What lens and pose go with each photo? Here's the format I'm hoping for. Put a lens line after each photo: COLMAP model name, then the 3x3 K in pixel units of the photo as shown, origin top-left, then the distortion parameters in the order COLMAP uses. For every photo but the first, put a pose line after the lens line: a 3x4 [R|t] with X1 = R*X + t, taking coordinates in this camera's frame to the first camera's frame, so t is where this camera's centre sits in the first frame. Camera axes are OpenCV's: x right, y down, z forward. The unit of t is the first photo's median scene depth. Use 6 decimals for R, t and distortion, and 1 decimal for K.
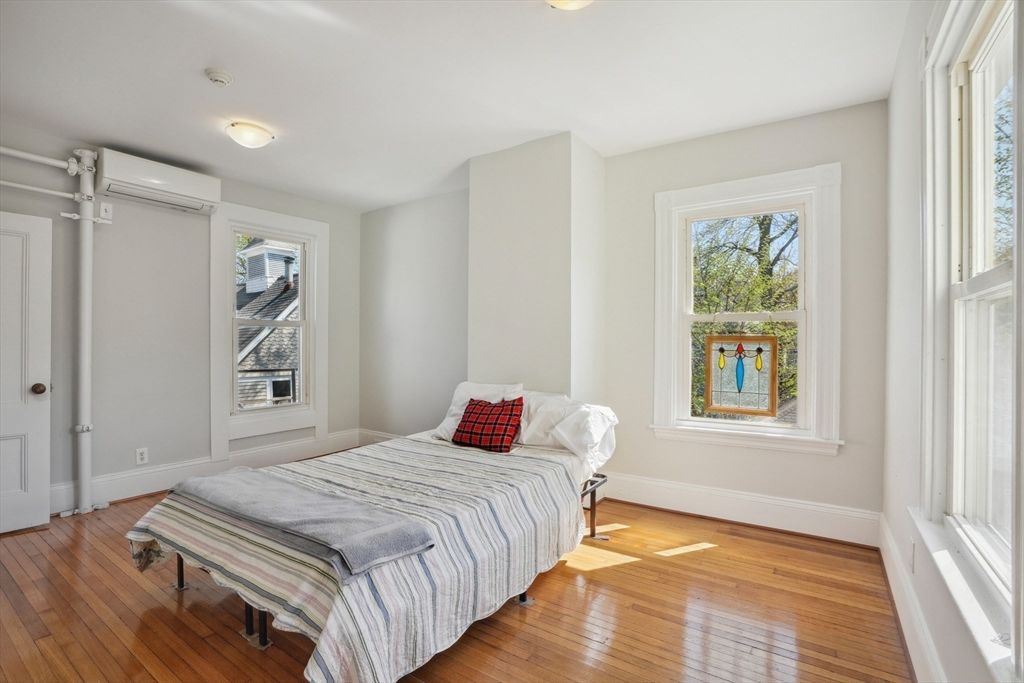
lens RADIAL K [[479.7, 0, 508.2], [0, 479.7, 342.7], [0, 0, 1]] dist [-0.026553, 0.001381]
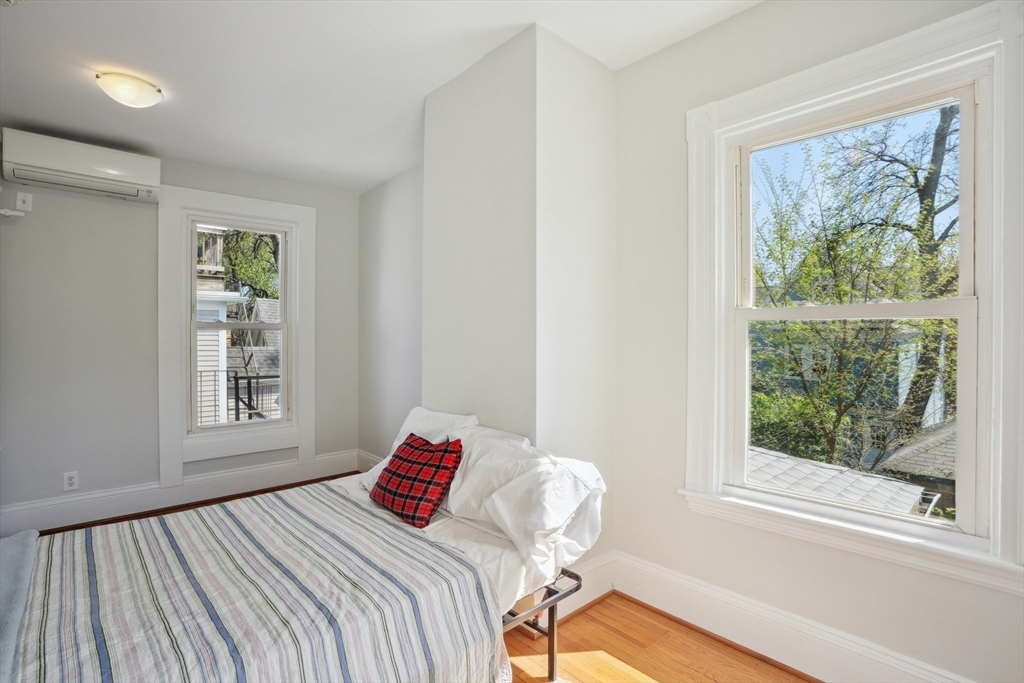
lens RADIAL K [[479.7, 0, 518.6], [0, 479.7, 341.5], [0, 0, 1]] dist [-0.026553, 0.001381]
pose [[0.973268, -0.000196, -0.229673, 0.259271], [0.000565, 0.999999, 0.001543, -0.021026], [0.229672, -0.001632, 0.973267, 0.388542]]
